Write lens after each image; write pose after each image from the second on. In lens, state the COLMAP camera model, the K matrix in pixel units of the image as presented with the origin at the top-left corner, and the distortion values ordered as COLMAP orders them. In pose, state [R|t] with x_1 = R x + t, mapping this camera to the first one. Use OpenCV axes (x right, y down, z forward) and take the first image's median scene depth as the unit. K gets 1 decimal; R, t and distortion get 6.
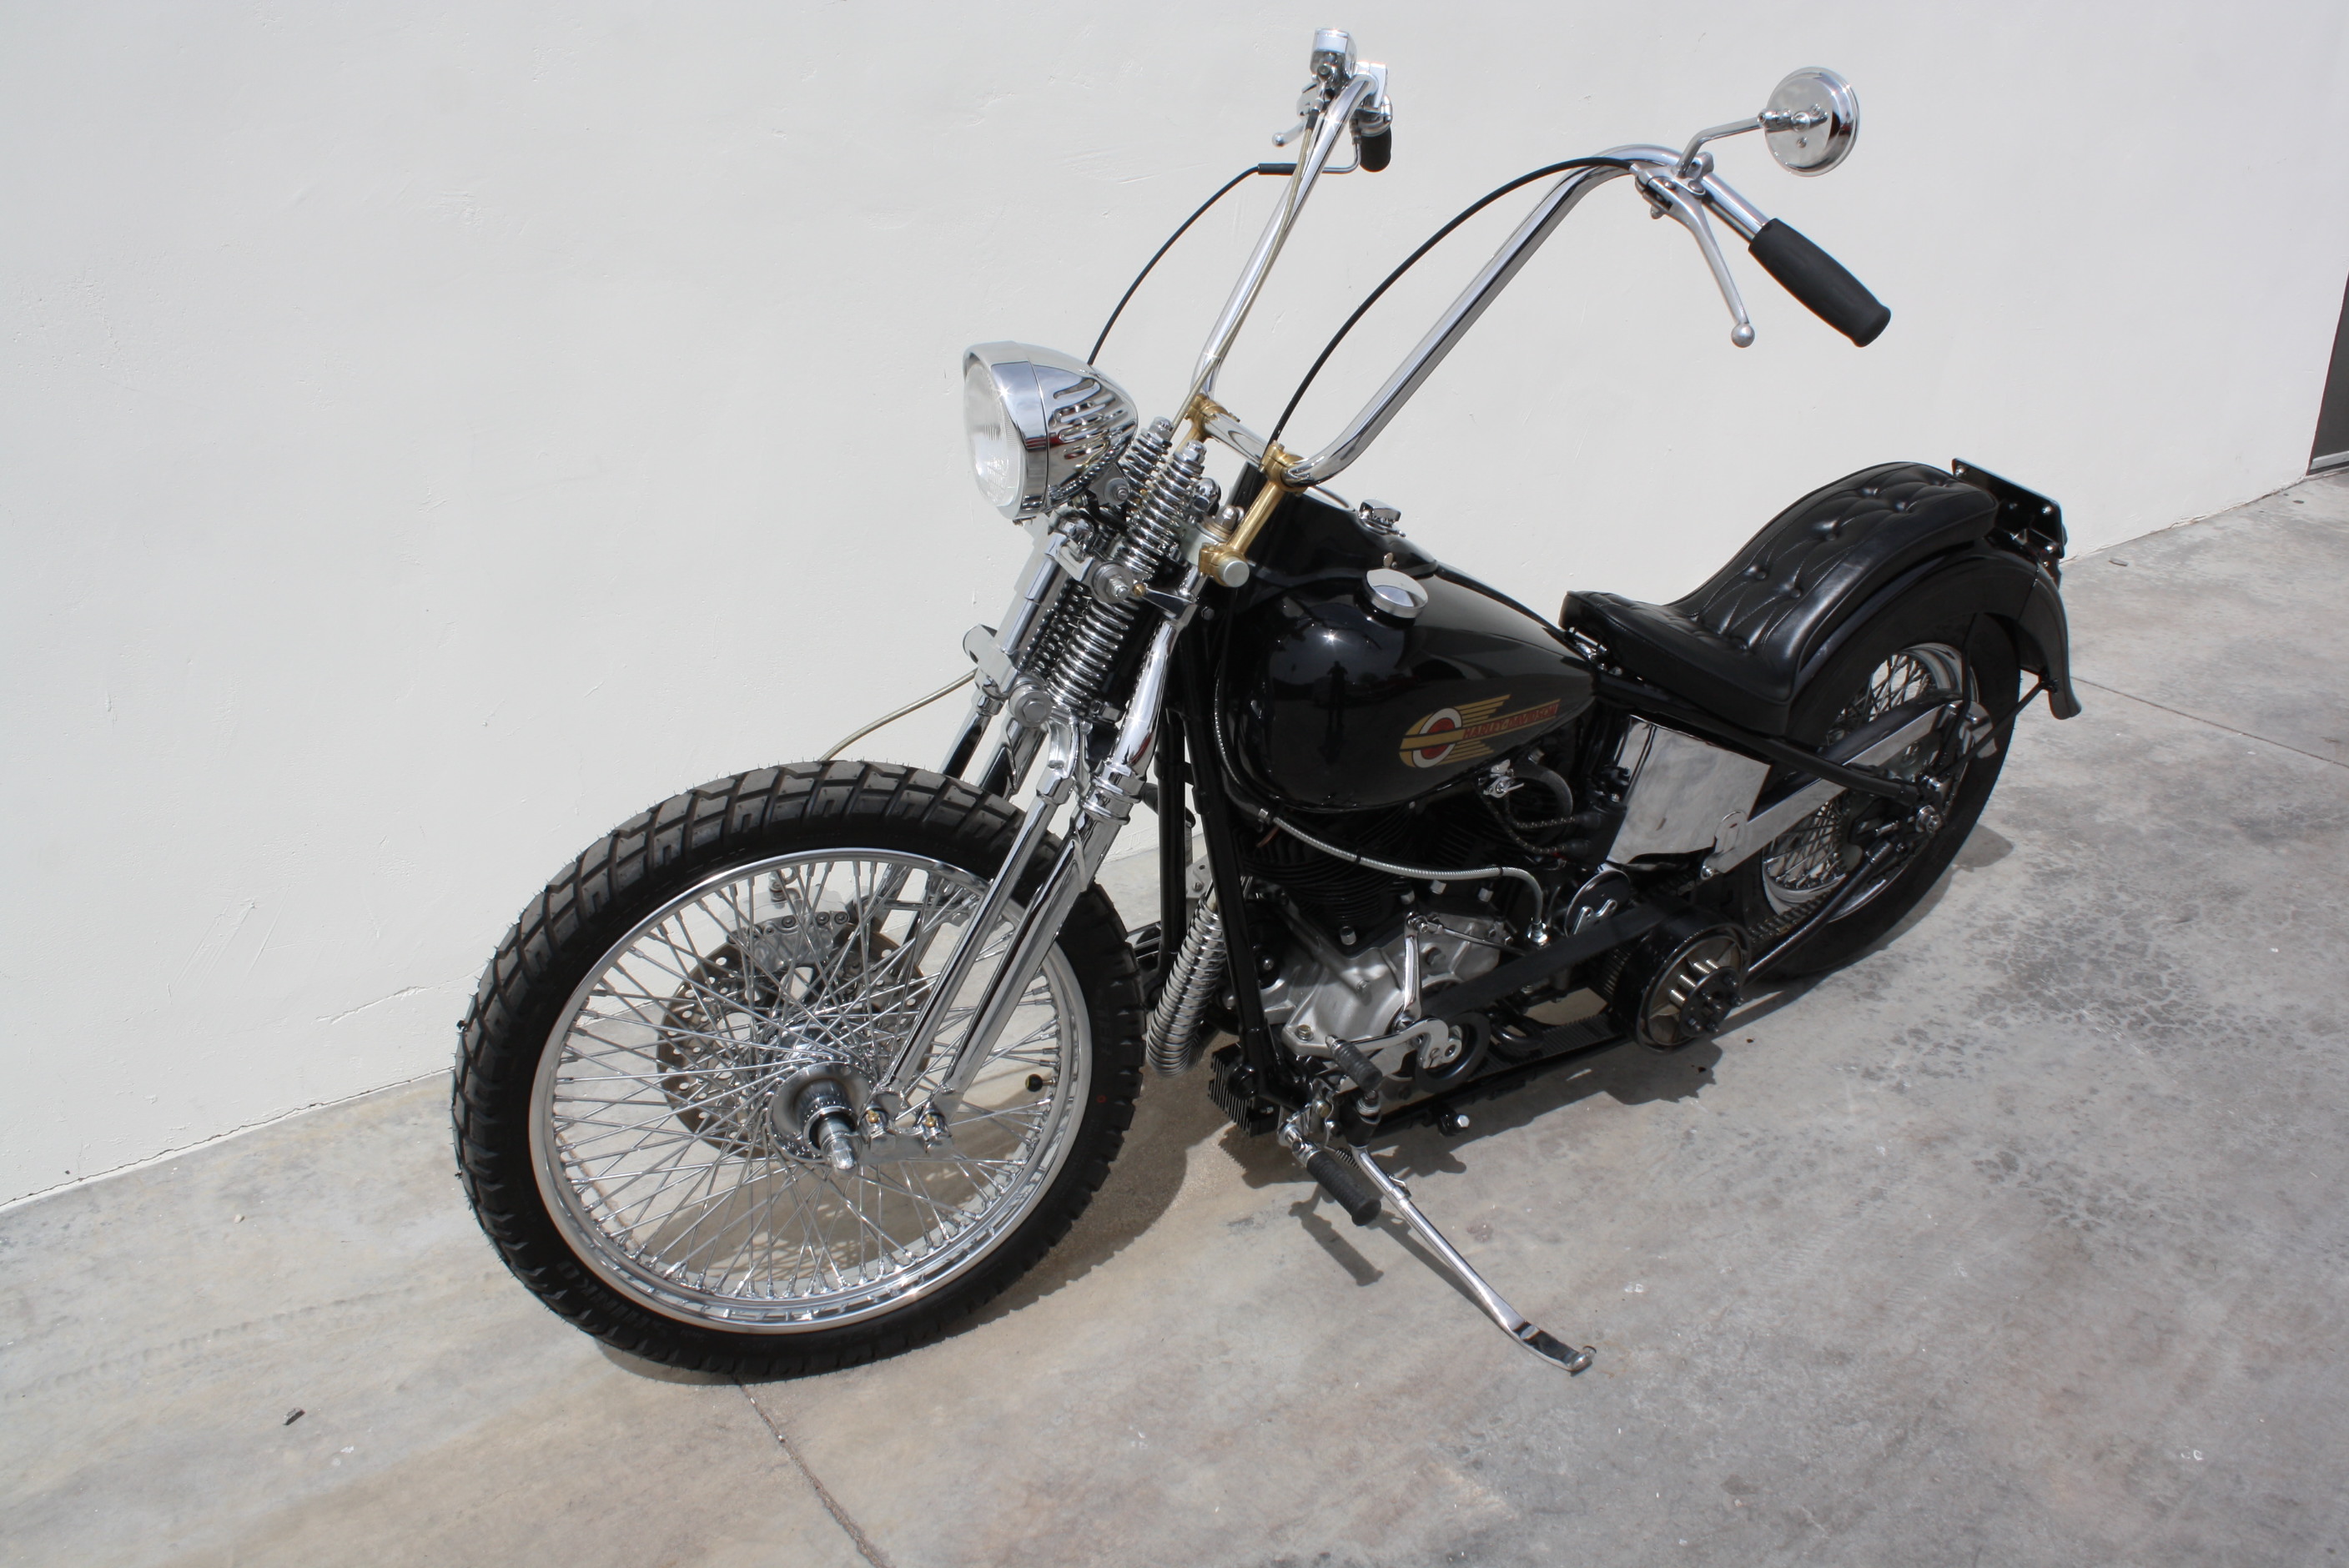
lens RADIAL K [[2006.3, 0, 1200.6], [0, 2006.3, 751.0], [0, 0, 1]] dist [-0.169273, 0.150313]
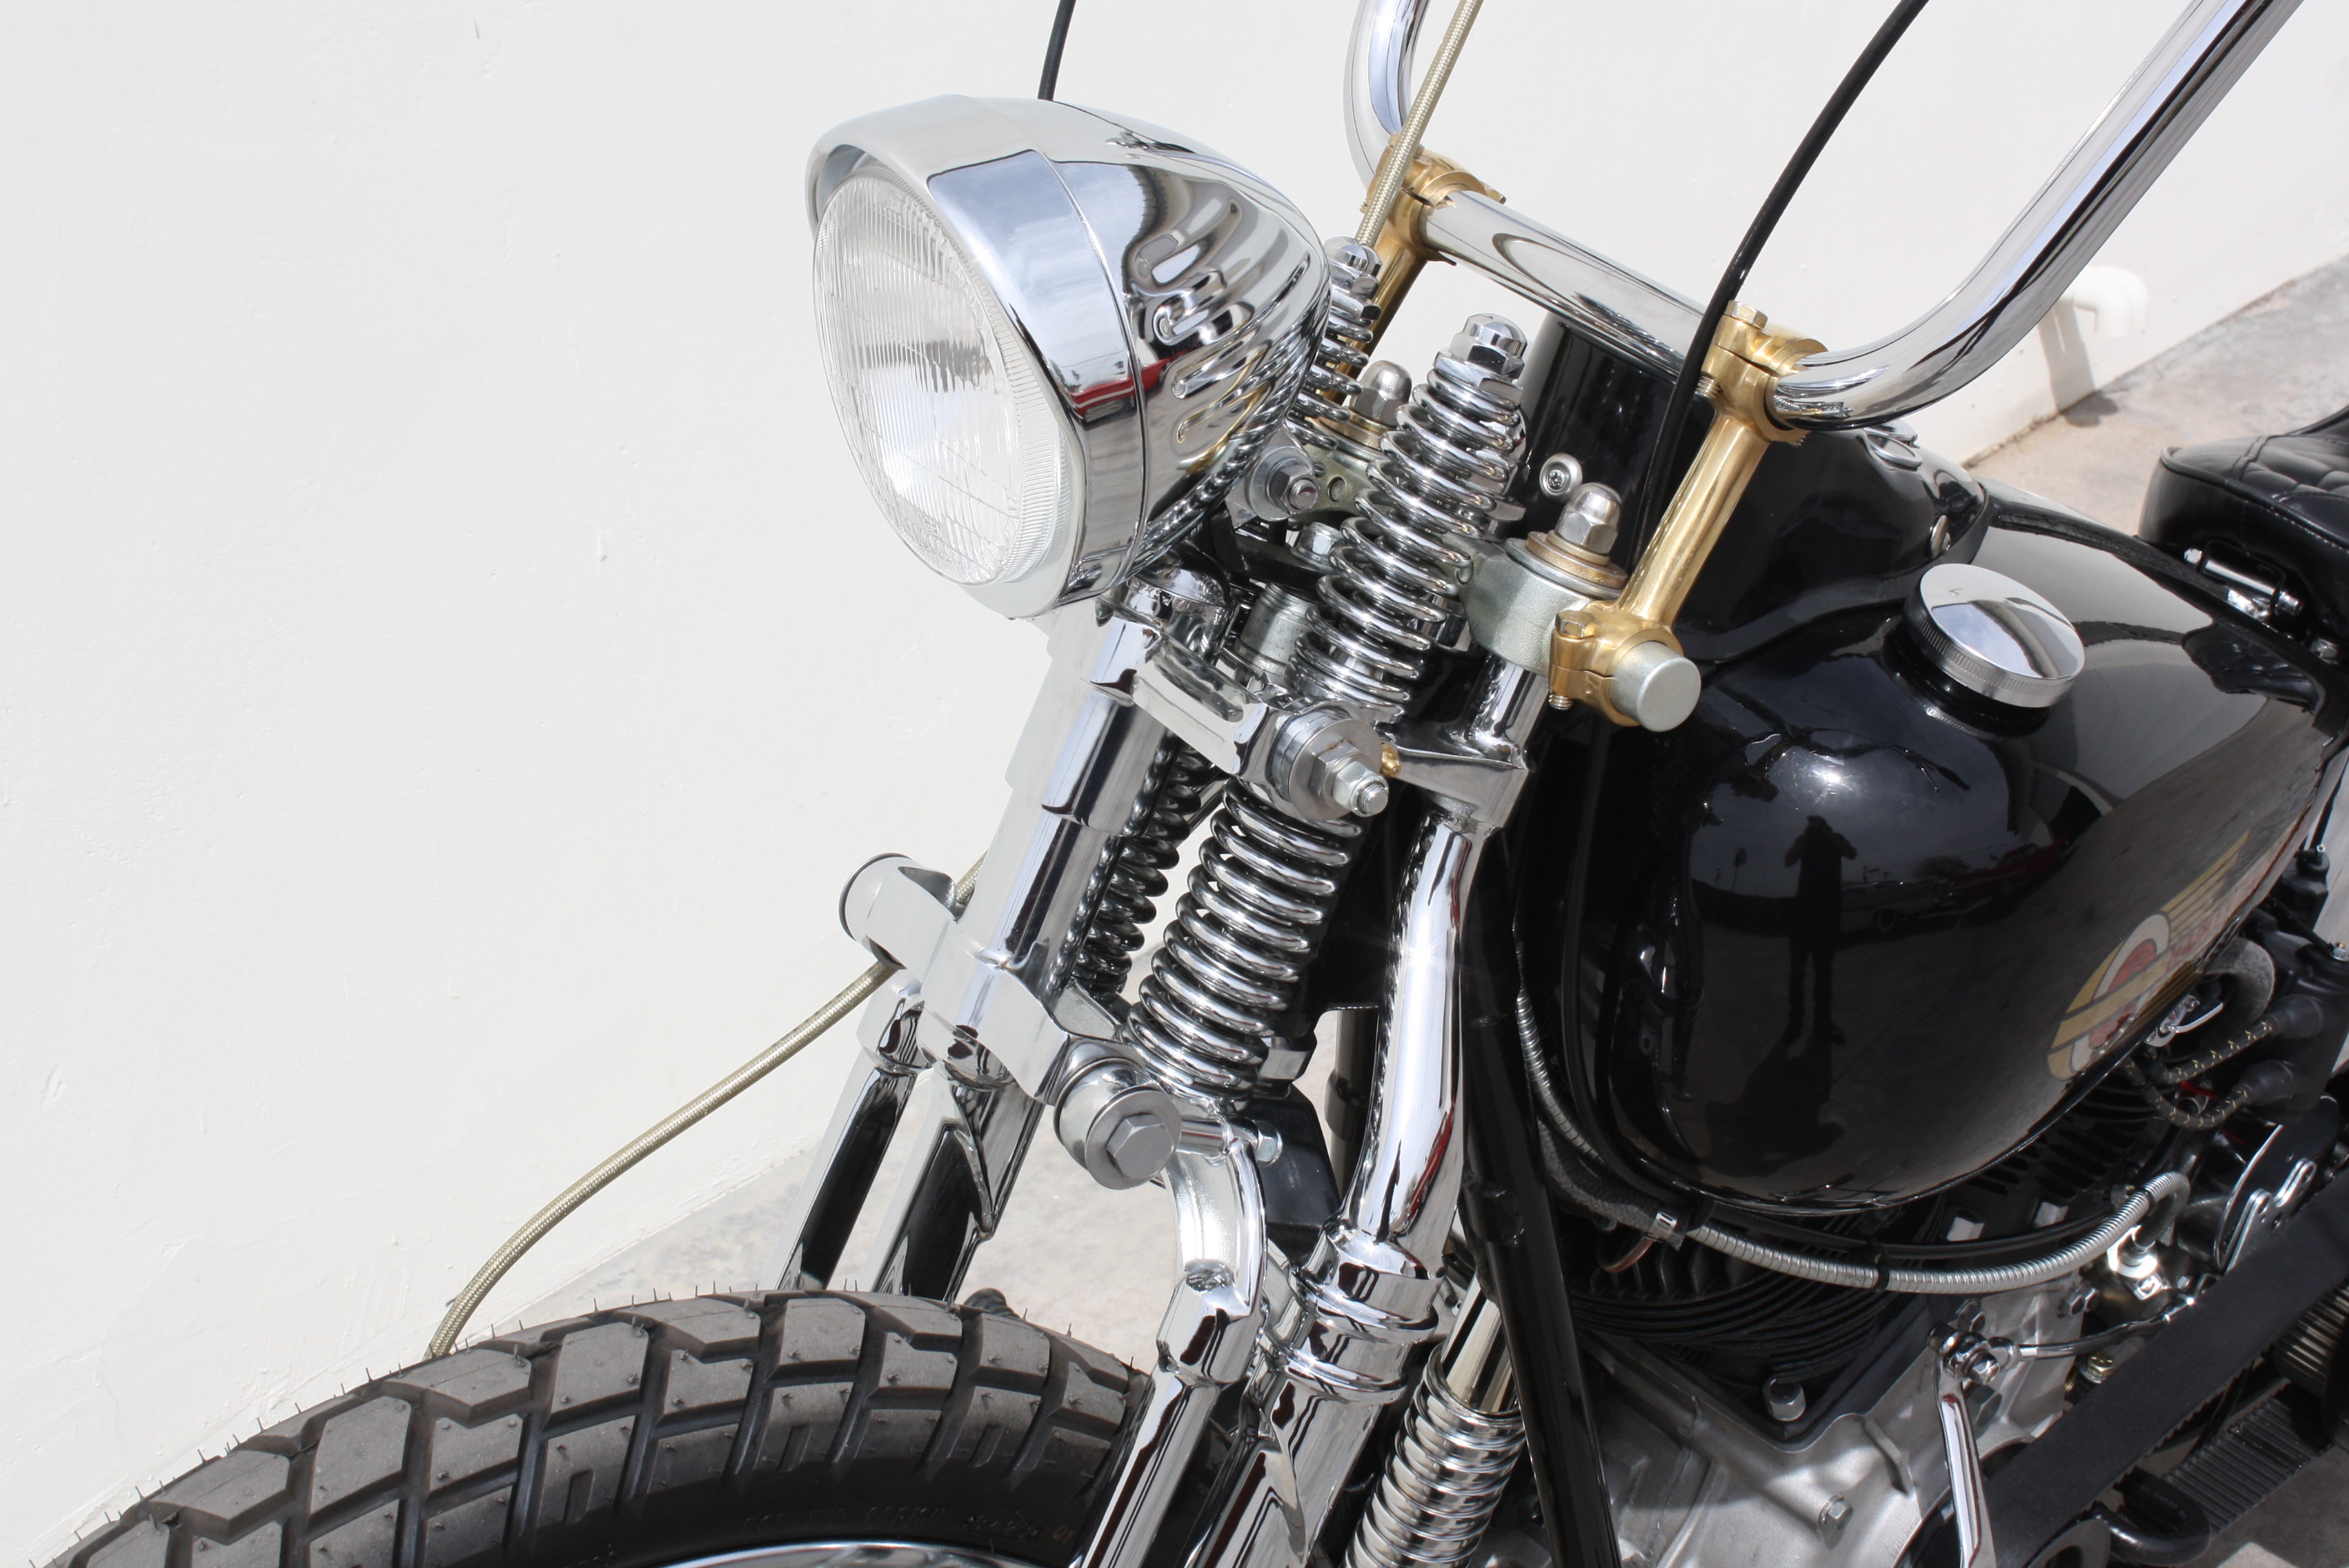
lens RADIAL K [[3572.5, 0, 1216.0], [0, 3572.5, 780.7], [0, 0, 1]] dist [-0.041860, -0.077660]
pose [[0.982598, -0.130767, 0.131911, -0.134663], [0.116651, 0.987105, 0.109615, -0.140871], [-0.144544, -0.092320, 0.985182, 0.363817]]
